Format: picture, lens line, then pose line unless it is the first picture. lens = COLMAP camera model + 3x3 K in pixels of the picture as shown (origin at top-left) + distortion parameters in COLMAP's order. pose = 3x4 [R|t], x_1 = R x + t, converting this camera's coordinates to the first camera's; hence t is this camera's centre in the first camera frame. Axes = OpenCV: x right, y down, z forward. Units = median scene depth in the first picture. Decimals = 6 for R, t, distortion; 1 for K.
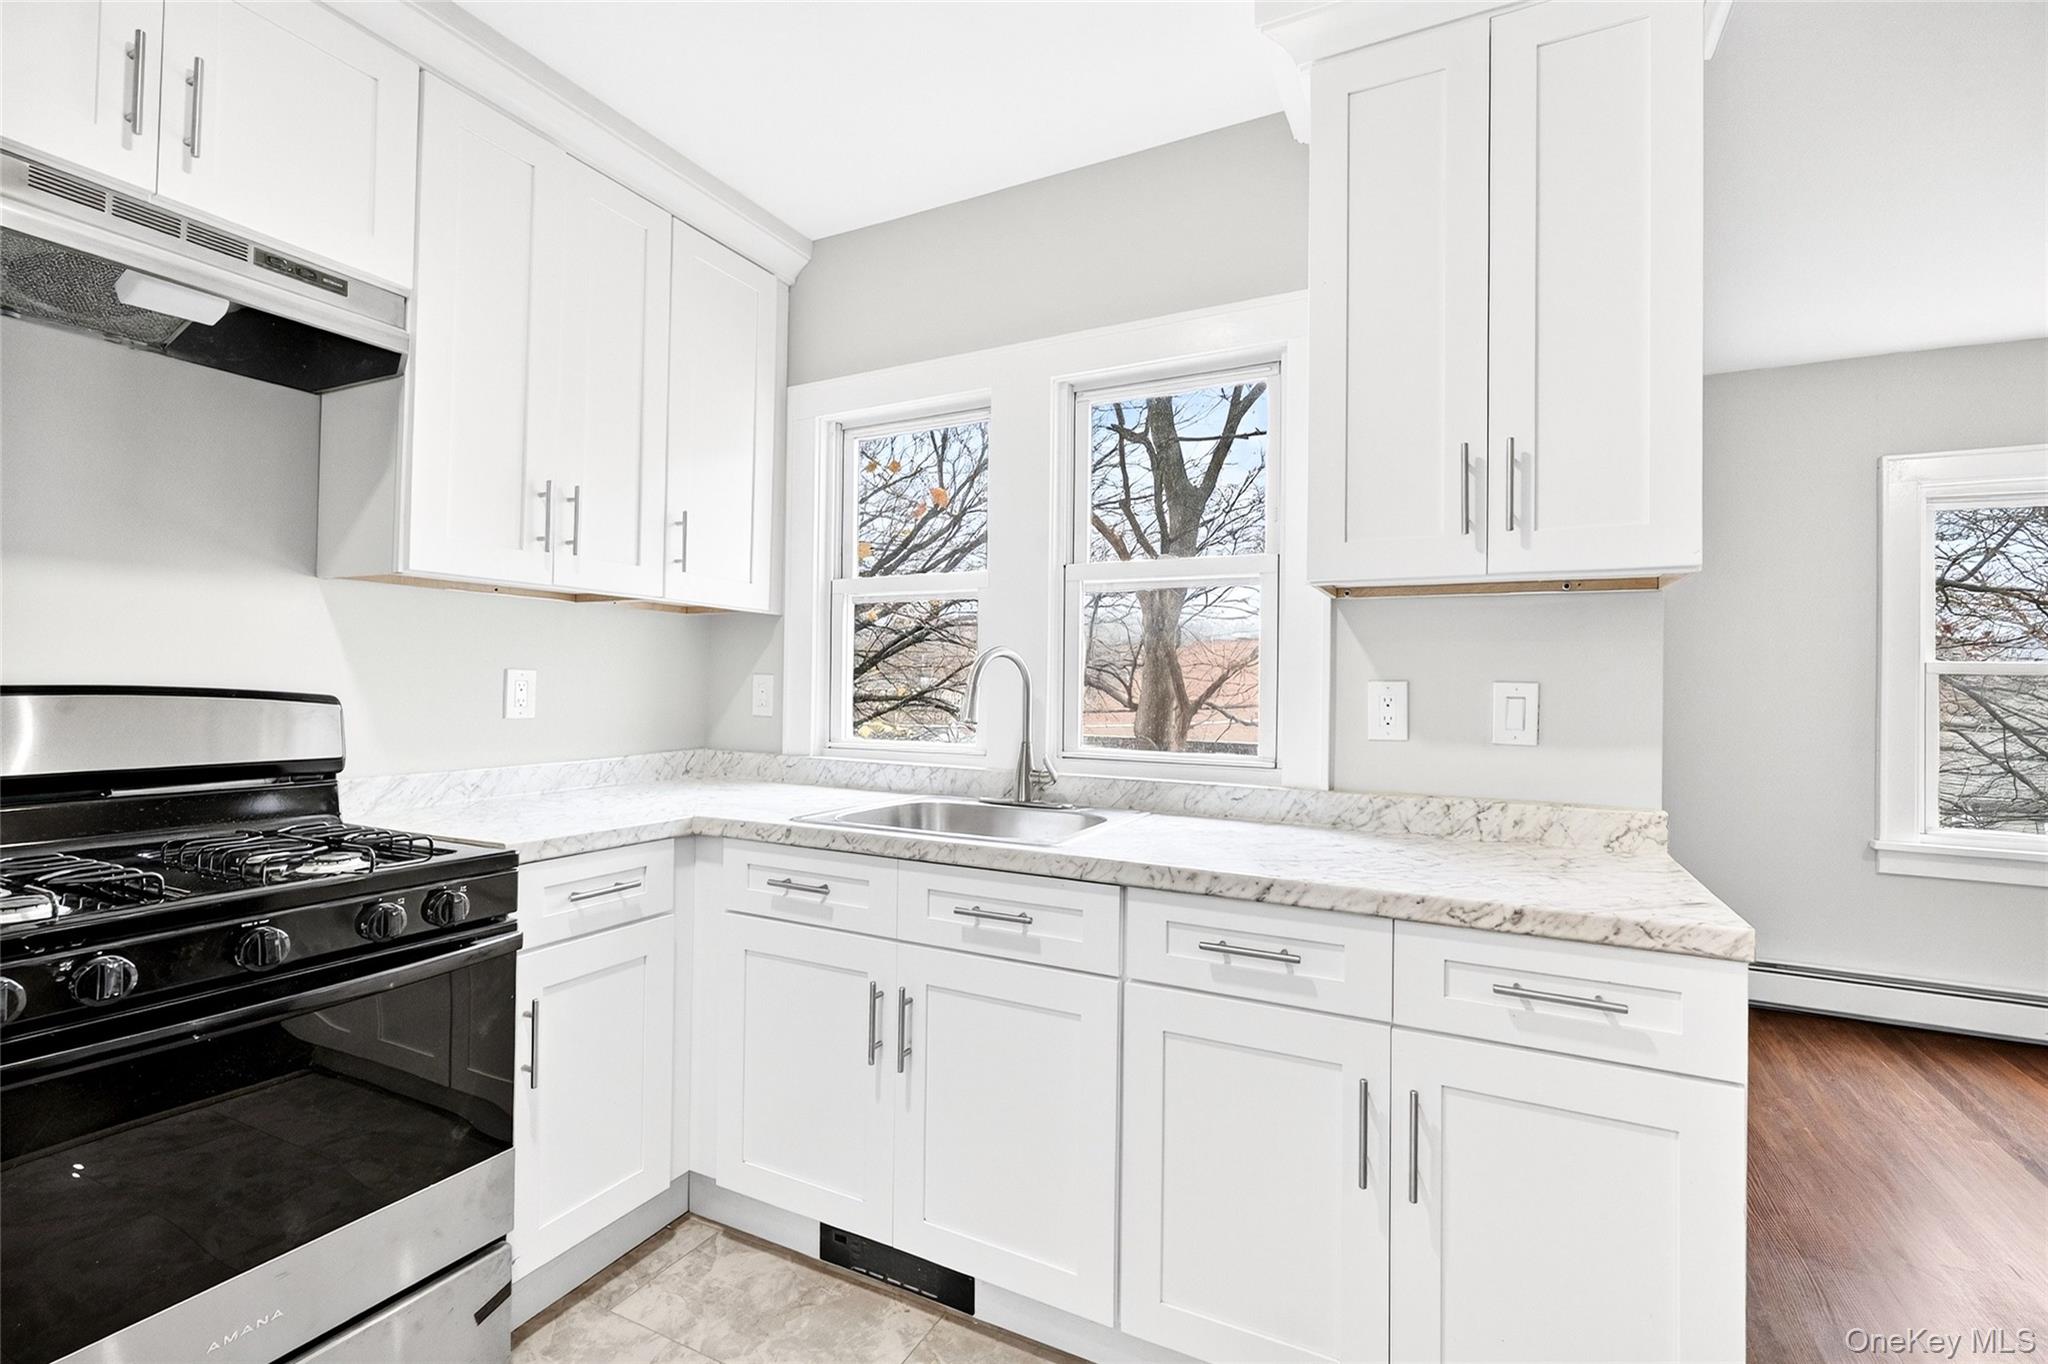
lens RADIAL K [[906.8, 0, 1036.2], [0, 906.8, 670.5], [0, 0, 1]] dist [-0.004553, 0.001314]
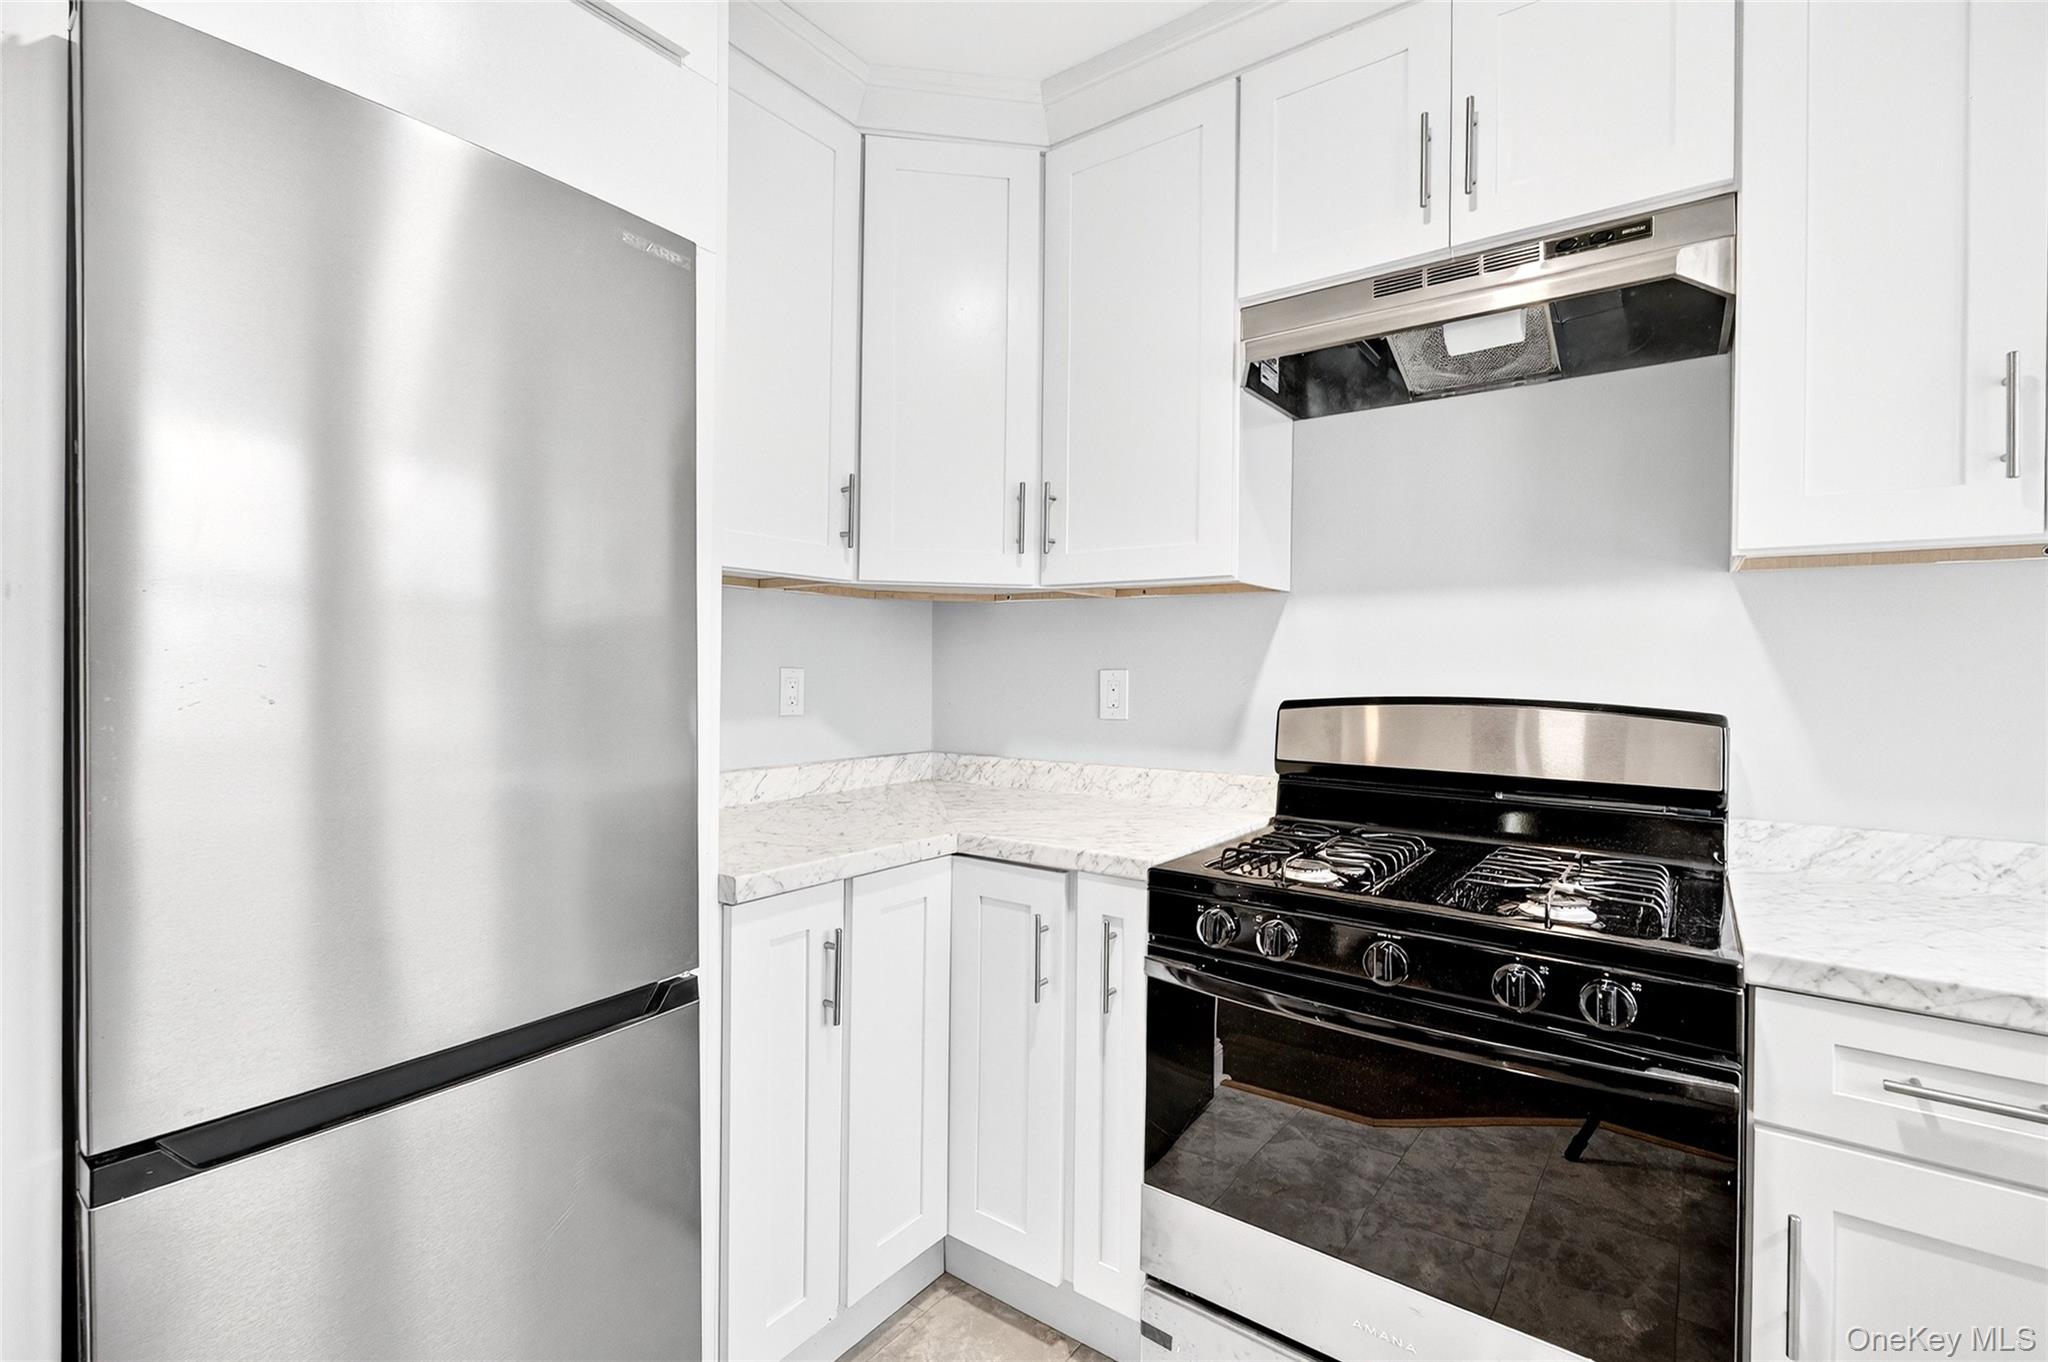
lens RADIAL K [[906.8, 0, 1031.8], [0, 906.8, 663.6], [0, 0, 1]] dist [-0.004553, 0.001314]
pose [[-0.164593, -0.027638, -0.985974, 0.131387], [-0.005882, 0.999617, -0.027039, 0.007017], [0.986344, 0.001349, -0.164692, 0.514796]]
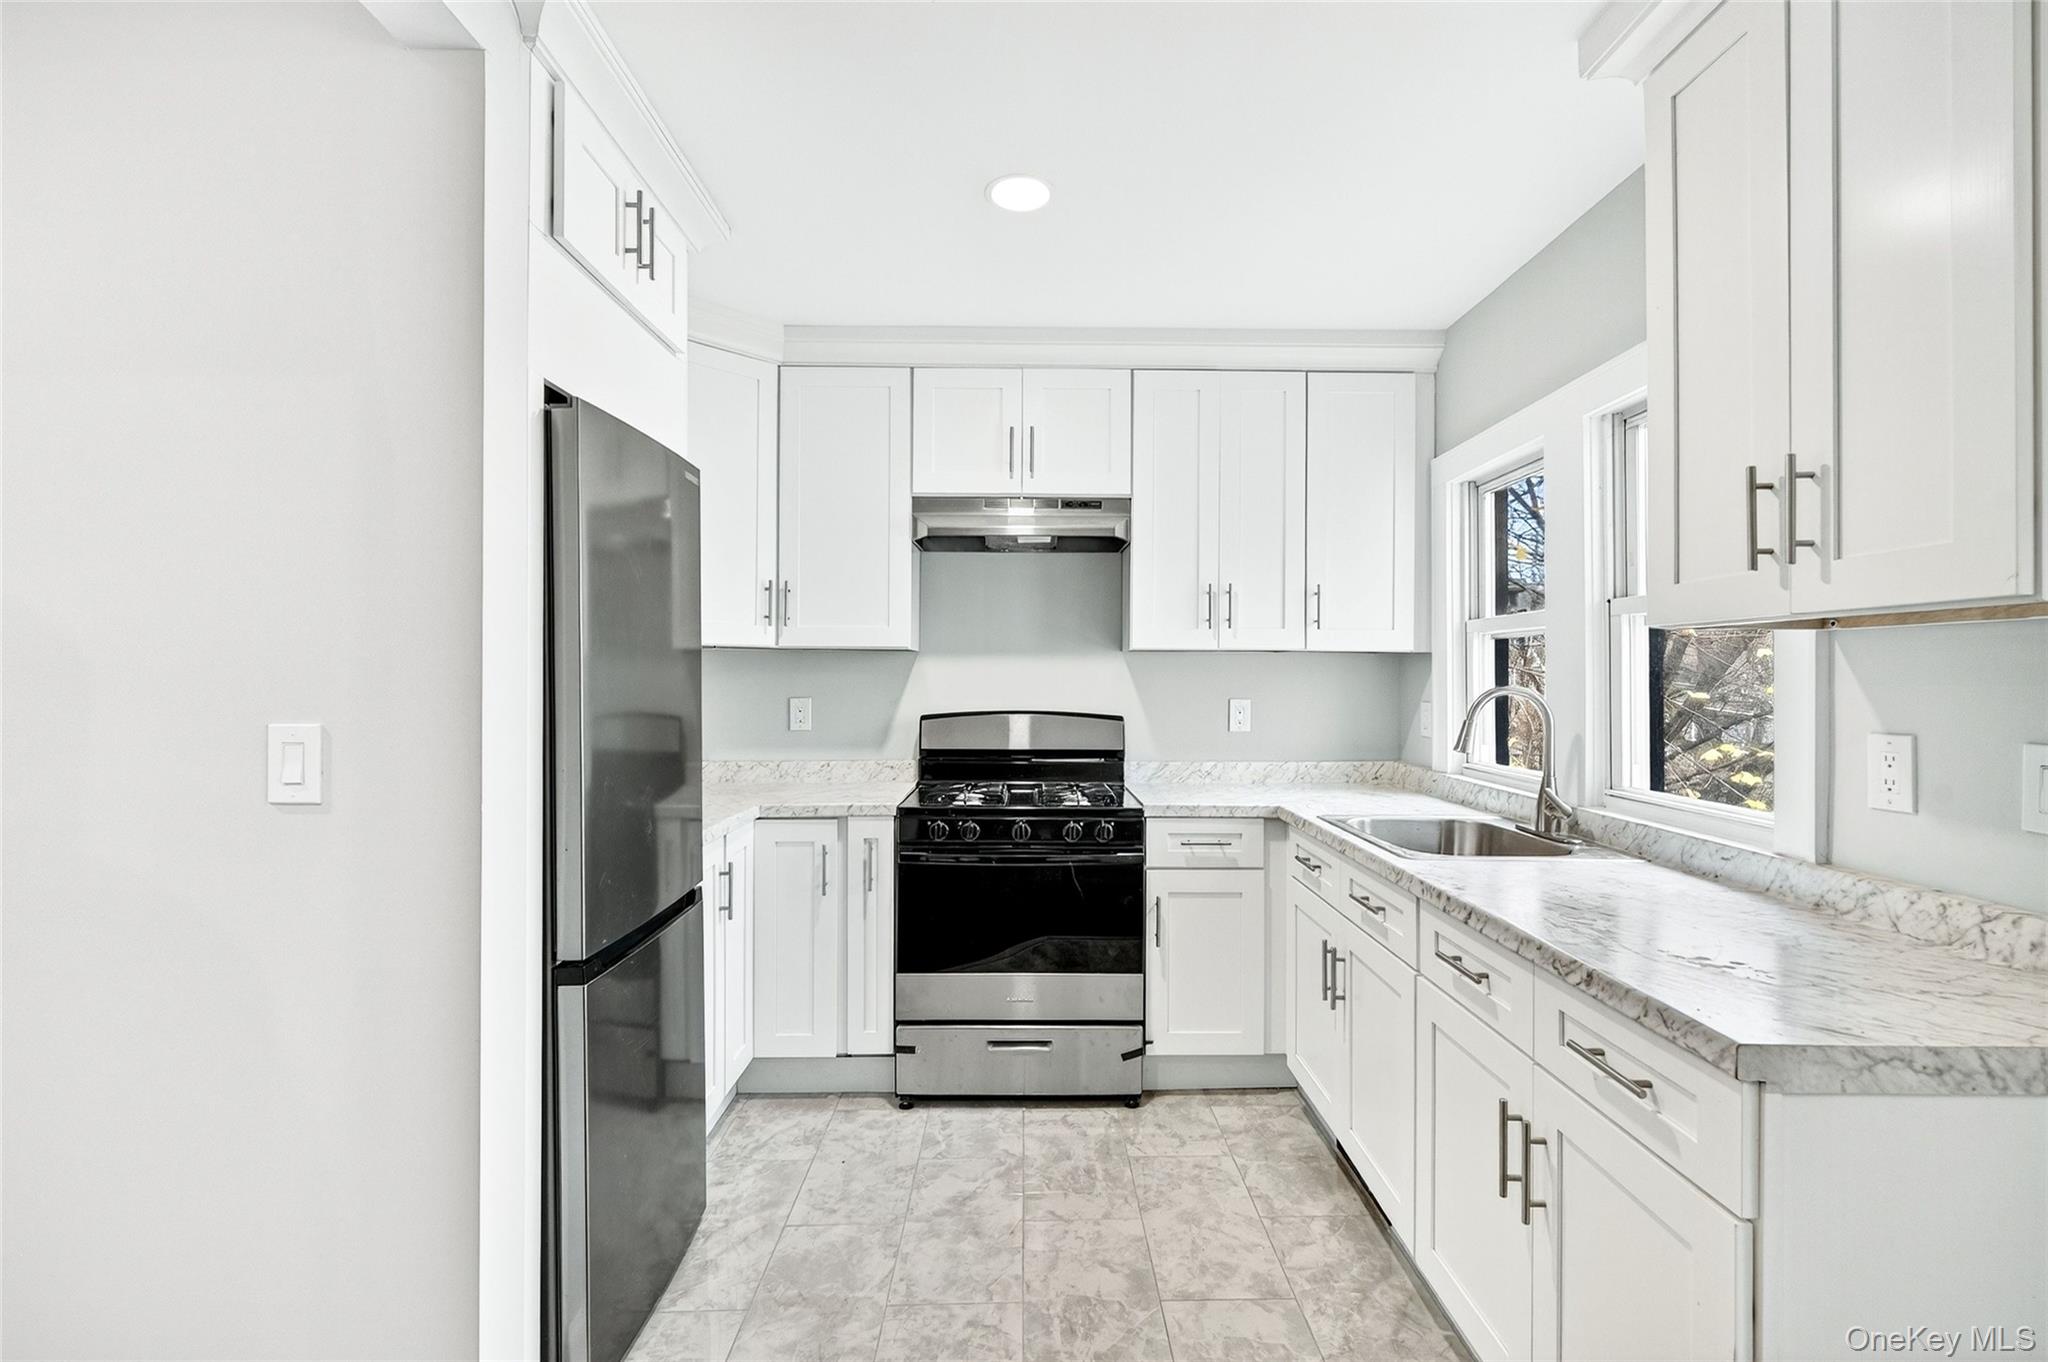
lens RADIAL K [[906.8, 0, 1030.3], [0, 906.8, 673.3], [0, 0, 1]] dist [-0.004553, 0.001314]
pose [[0.451390, -0.014716, -0.892206, 0.786930], [0.013585, 0.999861, -0.009619, -0.044506], [0.892224, -0.007779, 0.451527, -0.002523]]
